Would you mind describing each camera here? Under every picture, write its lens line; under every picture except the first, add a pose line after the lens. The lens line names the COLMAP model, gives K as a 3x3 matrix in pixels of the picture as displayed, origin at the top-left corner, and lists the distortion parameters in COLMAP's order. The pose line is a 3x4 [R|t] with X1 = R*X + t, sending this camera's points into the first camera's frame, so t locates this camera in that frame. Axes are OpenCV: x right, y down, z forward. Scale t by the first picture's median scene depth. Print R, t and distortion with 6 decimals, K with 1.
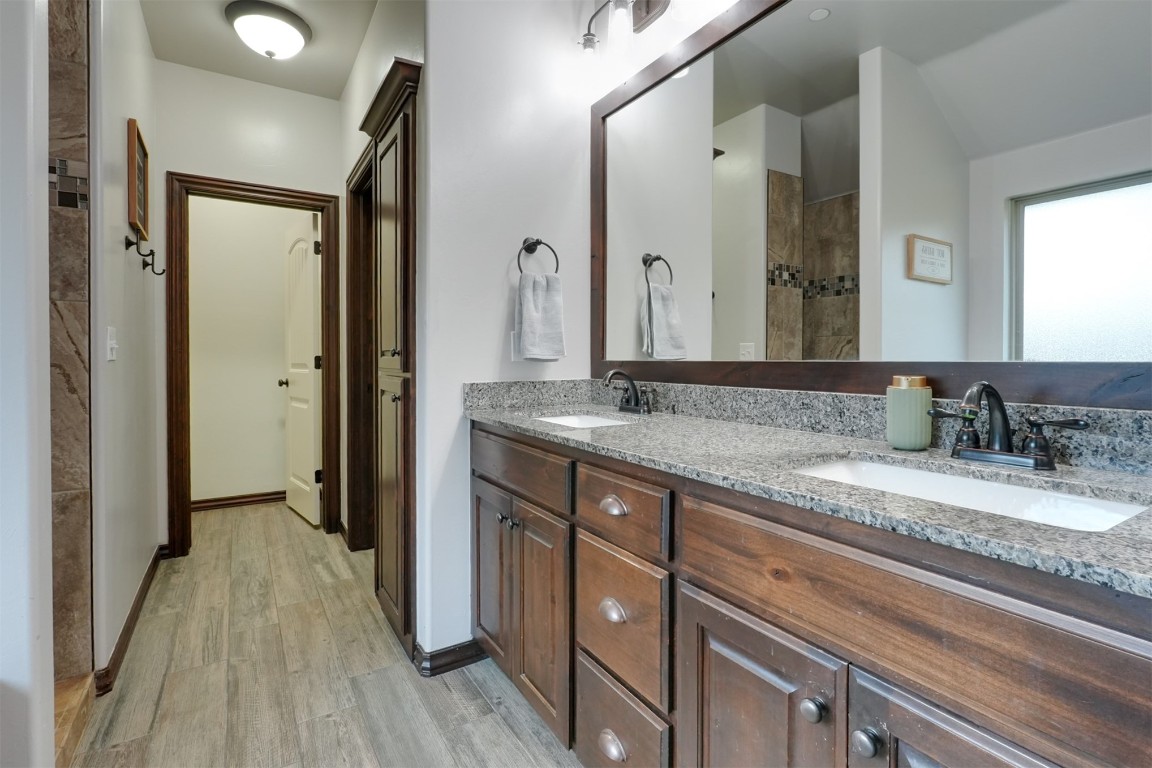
lens RADIAL K [[540.7, 0, 565.6], [0, 540.7, 365.4], [0, 0, 1]] dist [-0.004753, -0.000544]
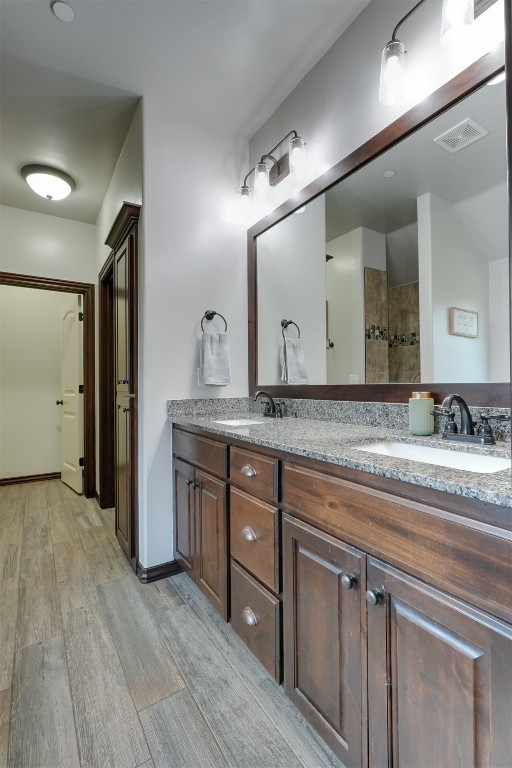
lens RADIAL K [[350.2, 0, 256.0], [0, 350.2, 384.0], [0, 0, 1]] dist [-0.005402, -0.000289]
pose [[0.999766, -0.007444, 0.020292, 0.053333], [0.007845, 0.999774, -0.019738, 0.007168], [-0.020141, 0.019893, 0.999599, -0.052560]]
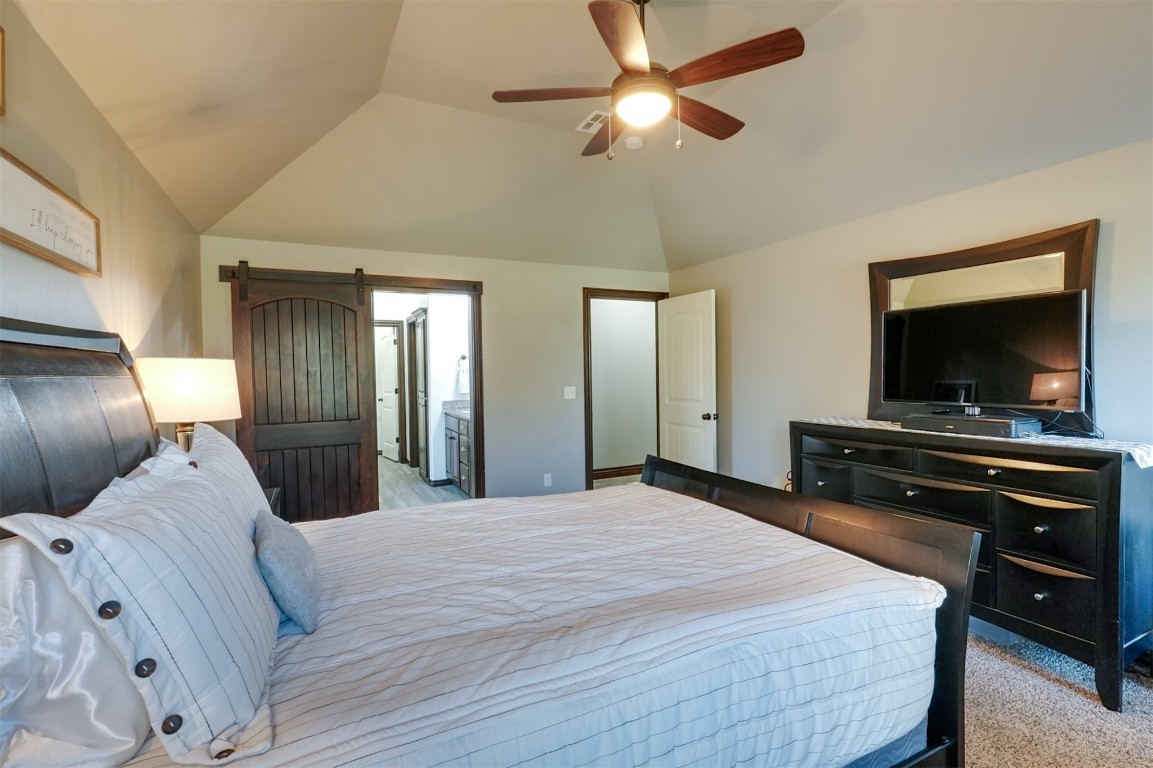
lens RADIAL K [[525.8, 0, 576.2], [0, 525.8, 381.3], [0, 0, 1]] dist [-0.005402, -0.000289]
pose [[0.996827, -0.013712, -0.078412, 0.866787], [0.014740, 0.999813, 0.012546, -0.113523], [0.078226, -0.013662, 0.996842, -2.104863]]
